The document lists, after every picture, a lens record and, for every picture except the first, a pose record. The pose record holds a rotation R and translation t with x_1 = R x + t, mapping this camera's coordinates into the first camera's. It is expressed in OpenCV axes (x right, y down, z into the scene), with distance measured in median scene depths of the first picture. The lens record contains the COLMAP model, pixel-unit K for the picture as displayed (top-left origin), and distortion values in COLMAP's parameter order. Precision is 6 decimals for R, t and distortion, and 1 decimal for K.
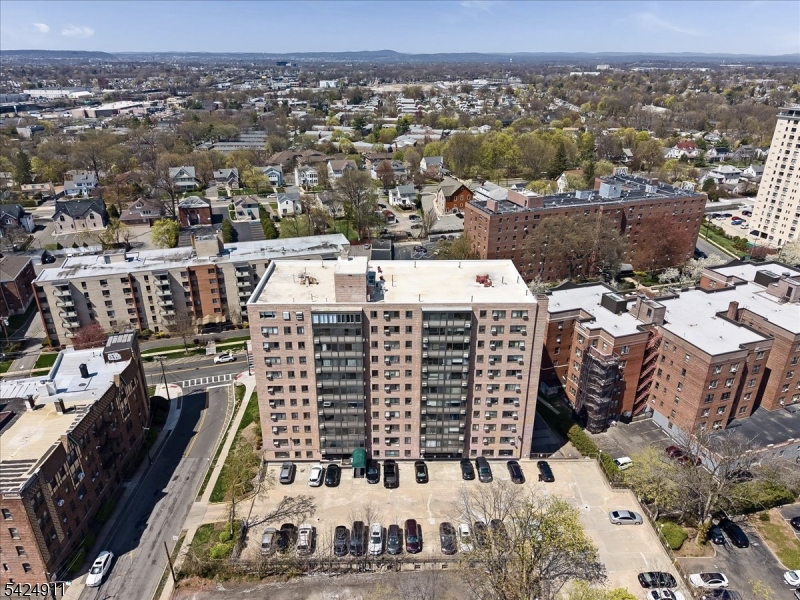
lens RADIAL K [[536.3, 0, 393.5], [0, 536.3, 300.7], [0, 0, 1]] dist [0.028042, -0.032316]
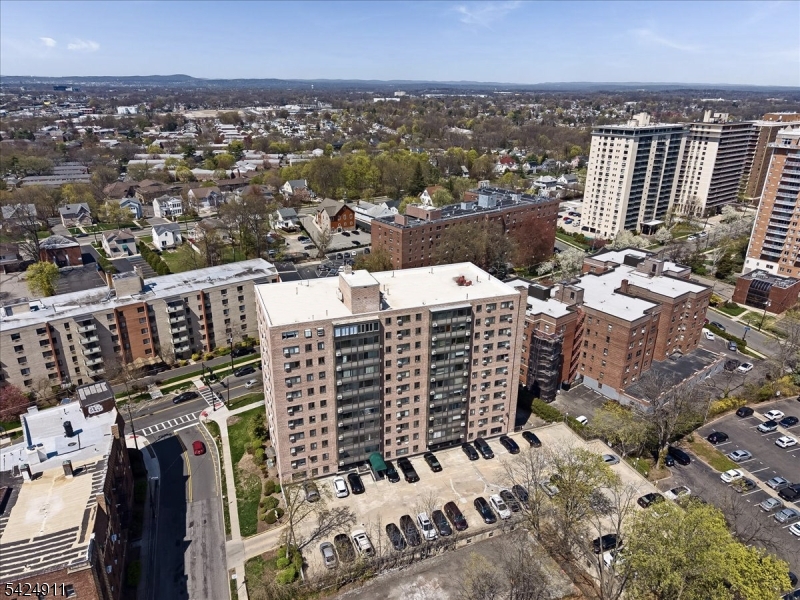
lens RADIAL K [[536.3, 0, 393.5], [0, 536.3, 300.7], [0, 0, 1]] dist [0.028042, -0.032316]
pose [[0.943265, -0.116924, 0.310772, -0.277251], [0.129544, 0.991368, -0.020207, 0.006259], [-0.305726, 0.059319, 0.950270, -0.020700]]
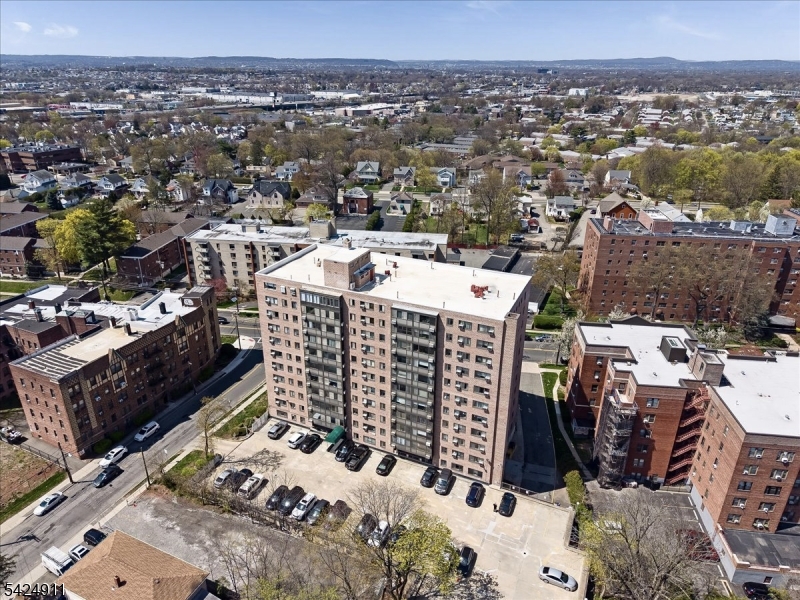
lens RADIAL K [[528.4, 0, 396.4], [0, 528.4, 299.8], [0, 0, 1]] dist [0.036521, -0.038108]
pose [[0.904543, 0.175747, -0.388477, 0.348322], [-0.178919, 0.983456, 0.028316, -0.019134], [0.387026, 0.043893, 0.921023, 0.056228]]
